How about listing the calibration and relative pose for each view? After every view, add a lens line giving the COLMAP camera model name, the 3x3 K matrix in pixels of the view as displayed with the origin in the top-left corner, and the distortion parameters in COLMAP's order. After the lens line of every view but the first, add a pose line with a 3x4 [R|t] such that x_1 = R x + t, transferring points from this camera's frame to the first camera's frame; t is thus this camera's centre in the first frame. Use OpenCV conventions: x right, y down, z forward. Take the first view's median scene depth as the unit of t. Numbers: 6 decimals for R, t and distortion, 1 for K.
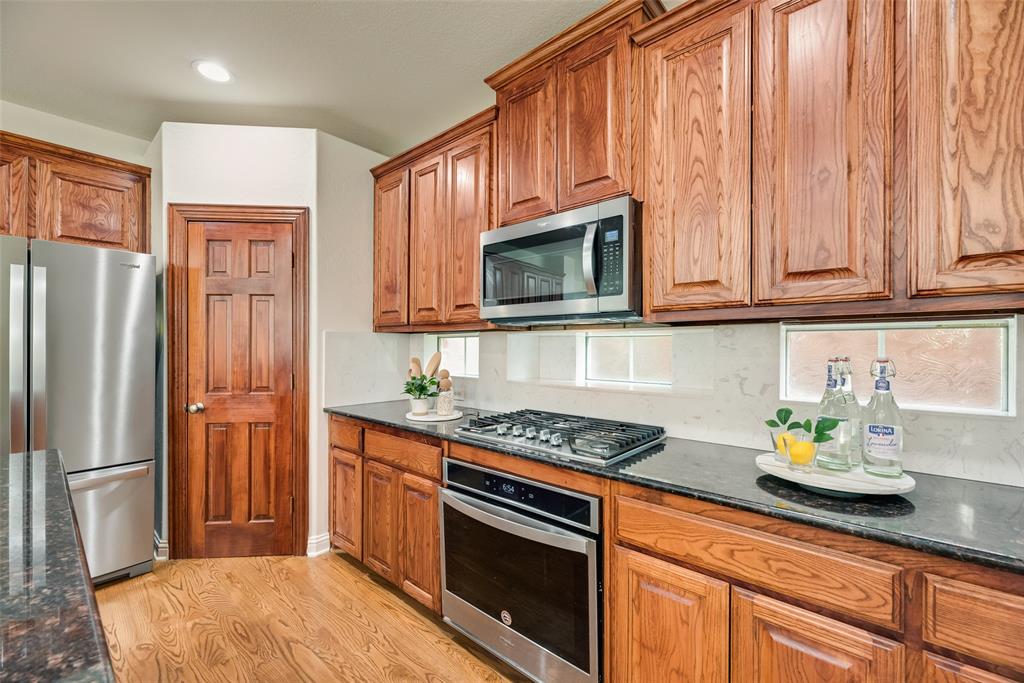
lens RADIAL K [[408.7, 0, 512.0], [0, 408.7, 341.5], [0, 0, 1]] dist [-0.000135, -0.000359]
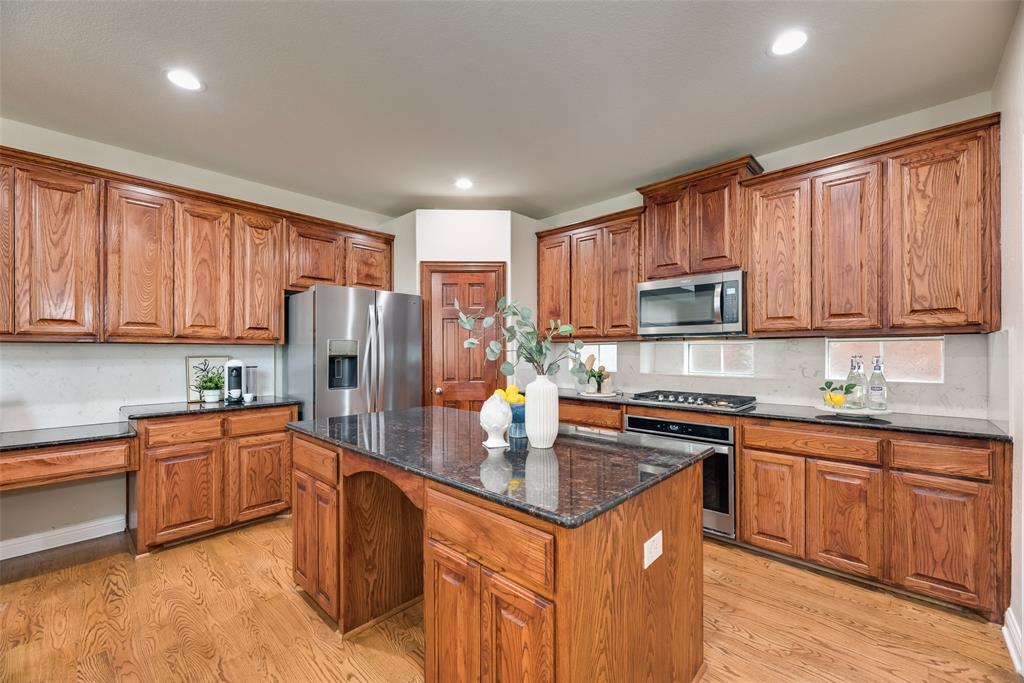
lens RADIAL K [[409.7, 0, 513.1], [0, 409.7, 347.5], [0, 0, 1]] dist [0.000876, 0.000161]
pose [[0.999091, -0.004778, -0.042362, -0.746018], [0.004884, 0.999985, 0.002396, -0.013087], [0.042350, -0.002601, 0.999099, -1.006527]]
